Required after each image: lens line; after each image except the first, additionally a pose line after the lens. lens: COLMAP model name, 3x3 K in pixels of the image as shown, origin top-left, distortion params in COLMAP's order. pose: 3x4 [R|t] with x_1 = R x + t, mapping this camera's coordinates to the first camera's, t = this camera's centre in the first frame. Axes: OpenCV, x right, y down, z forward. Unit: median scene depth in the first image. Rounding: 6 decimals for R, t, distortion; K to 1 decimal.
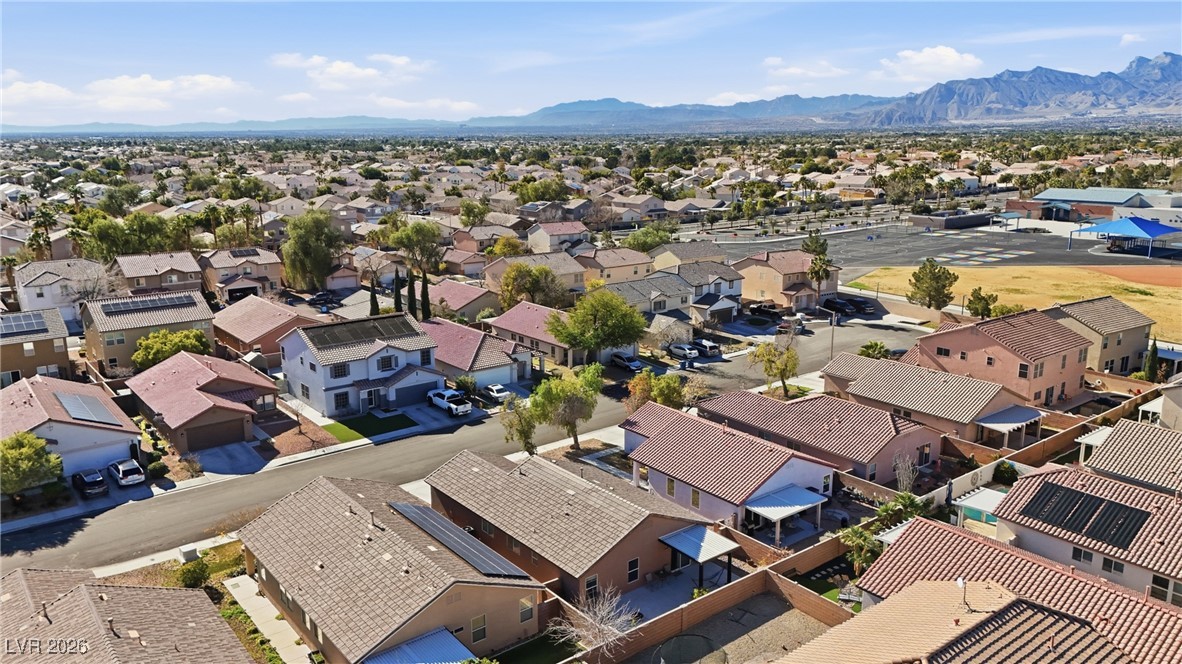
lens RADIAL K [[864.7, 0, 591.0], [0, 864.7, 332.0], [0, 0, 1]] dist [0.090187, -0.094366]
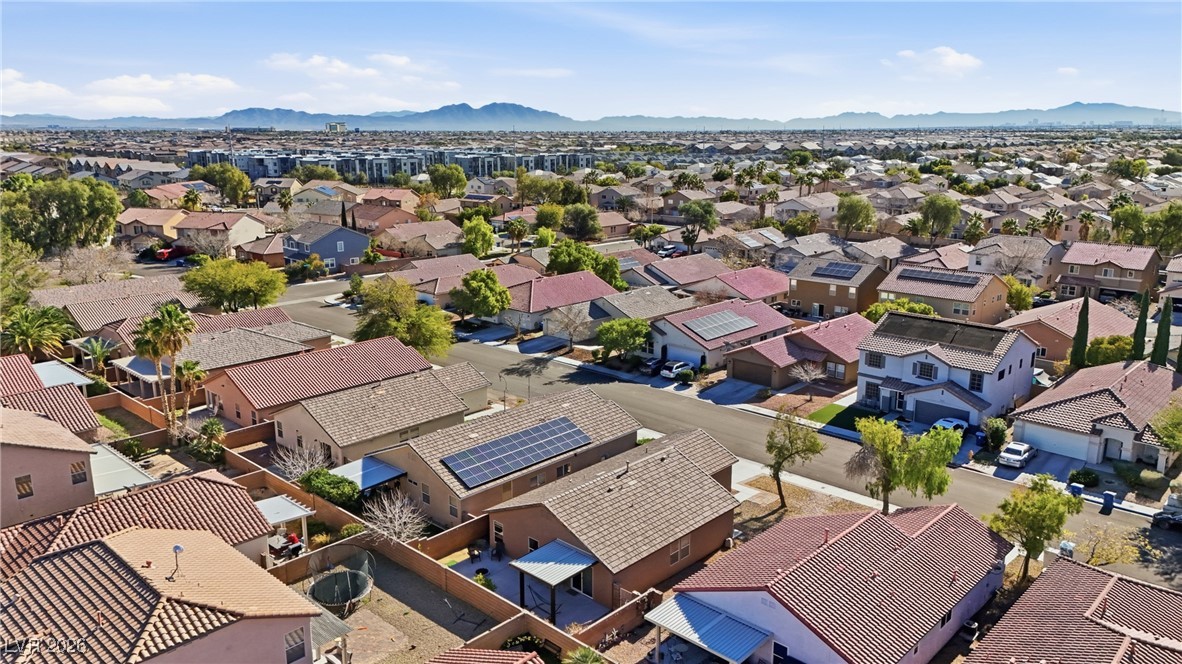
lens RADIAL K [[864.7, 0, 591.0], [0, 864.7, 332.0], [0, 0, 1]] dist [0.090187, -0.094366]
pose [[0.142994, 0.241938, -0.959697, 0.774067], [-0.224031, 0.952406, 0.206720, -0.151182], [0.964035, 0.185443, 0.190390, 0.670875]]
